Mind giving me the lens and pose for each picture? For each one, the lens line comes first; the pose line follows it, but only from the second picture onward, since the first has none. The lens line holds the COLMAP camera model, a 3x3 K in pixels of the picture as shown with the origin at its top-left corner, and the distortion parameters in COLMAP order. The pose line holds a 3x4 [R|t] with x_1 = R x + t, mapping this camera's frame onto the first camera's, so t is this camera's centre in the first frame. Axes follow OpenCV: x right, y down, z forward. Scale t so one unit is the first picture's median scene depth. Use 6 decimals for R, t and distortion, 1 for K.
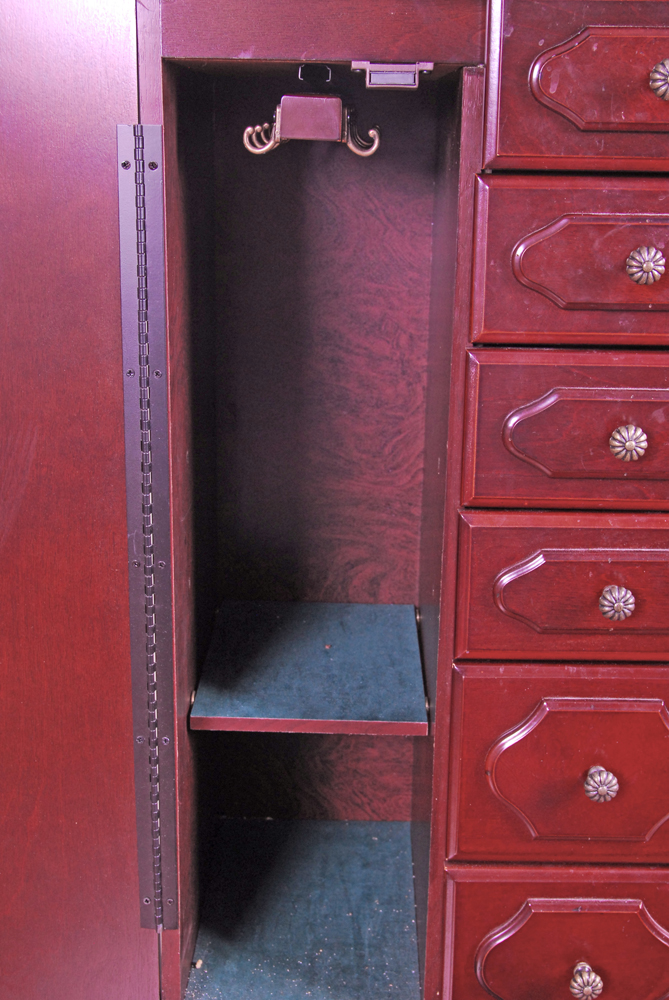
lens RADIAL K [[1359.8, 0, 335.1], [0, 1359.8, 500.0], [0, 0, 1]] dist [0.006121, 0.000000]
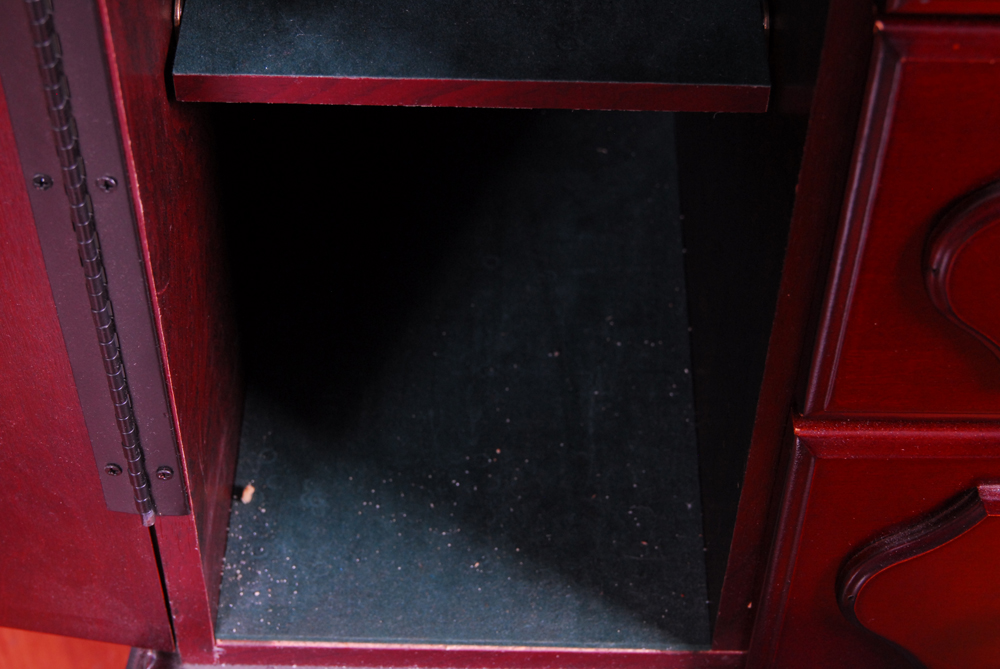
lens RADIAL K [[1852.7, 0, 498.5], [0, 1852.7, 335.4], [0, 0, 1]] dist [-0.056129, 0.000000]
pose [[0.999933, -0.007811, 0.008500, -0.015945], [0.001829, 0.834232, 0.551411, -0.069509], [-0.011398, -0.551358, 0.834191, 0.482539]]
